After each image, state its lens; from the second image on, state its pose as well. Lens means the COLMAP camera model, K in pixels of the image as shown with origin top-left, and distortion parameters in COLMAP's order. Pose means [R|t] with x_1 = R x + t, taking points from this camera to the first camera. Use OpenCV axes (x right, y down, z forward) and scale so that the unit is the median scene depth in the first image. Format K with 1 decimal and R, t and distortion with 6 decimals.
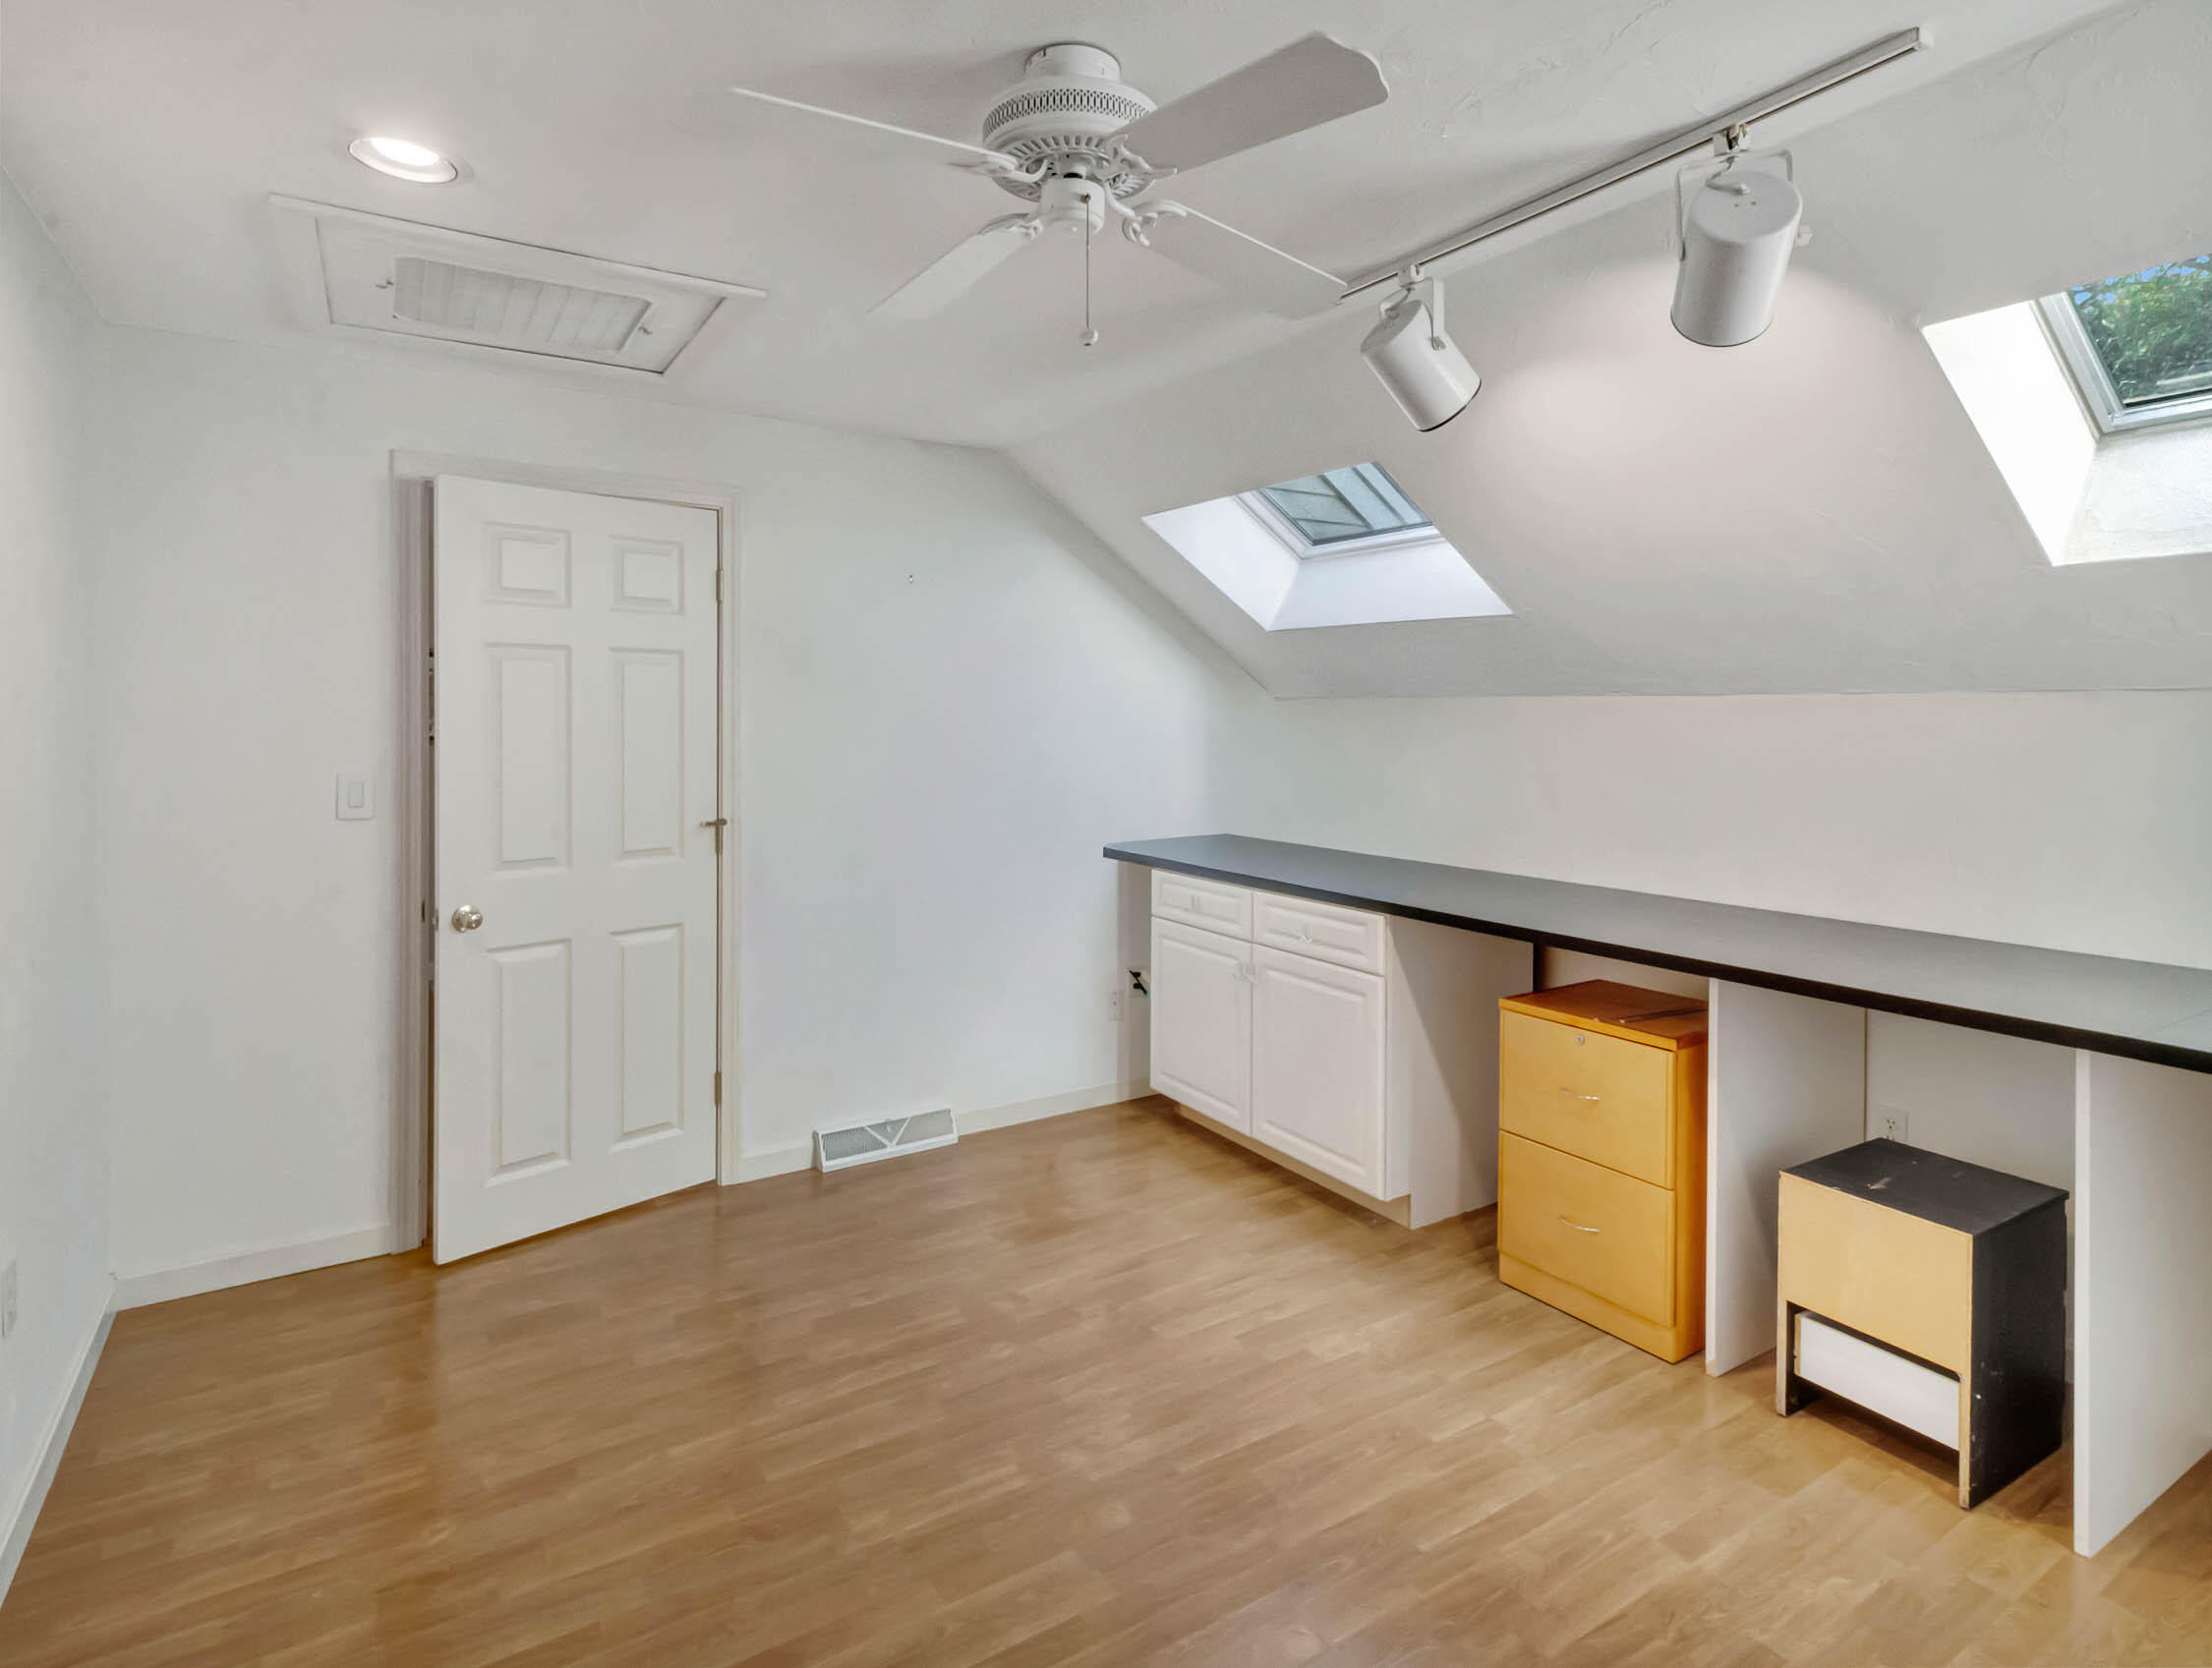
lens RADIAL K [[1189.0, 0, 1101.5], [0, 1189.0, 838.7], [0, 0, 1]] dist [0.000420, 0.002919]
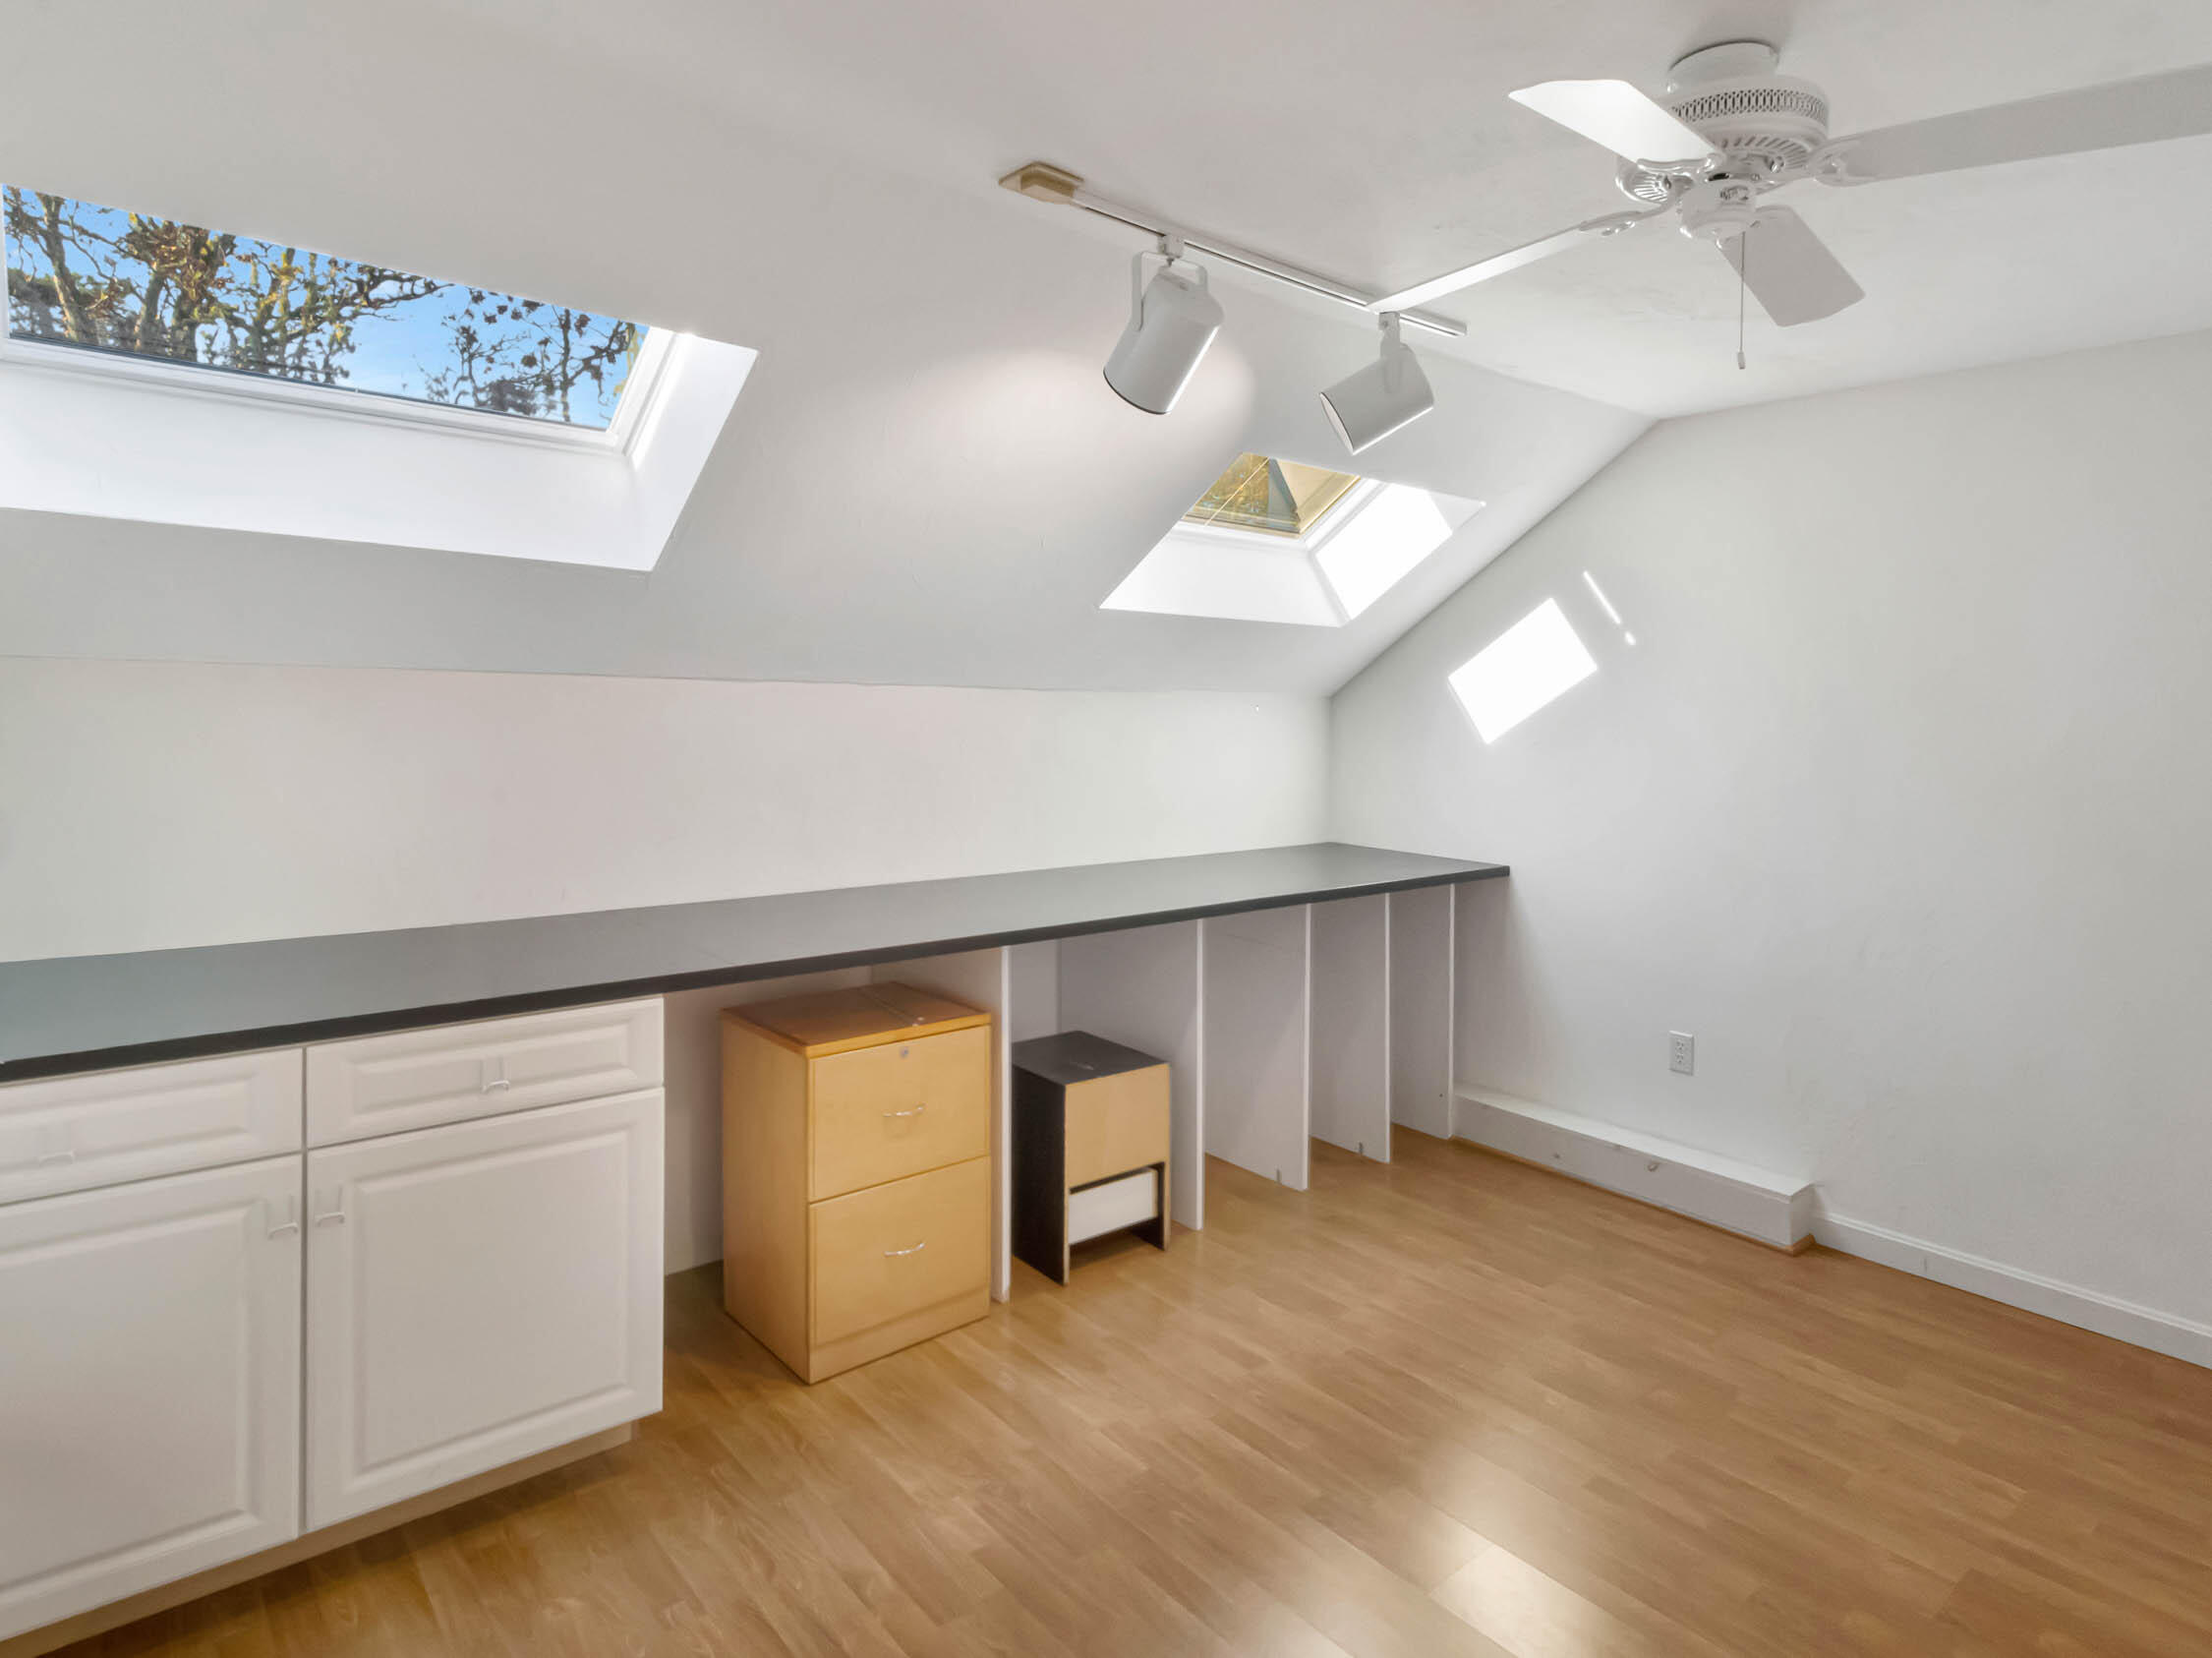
lens RADIAL K [[1189.3, 0, 1098.1], [0, 1189.3, 814.9], [0, 0, 1]] dist [0.000420, 0.002919]
pose [[-0.130169, -0.085749, 0.987777, -0.446323], [0.090800, 0.991036, 0.097998, -0.079894], [-0.987325, 0.102447, -0.121216, 0.805824]]
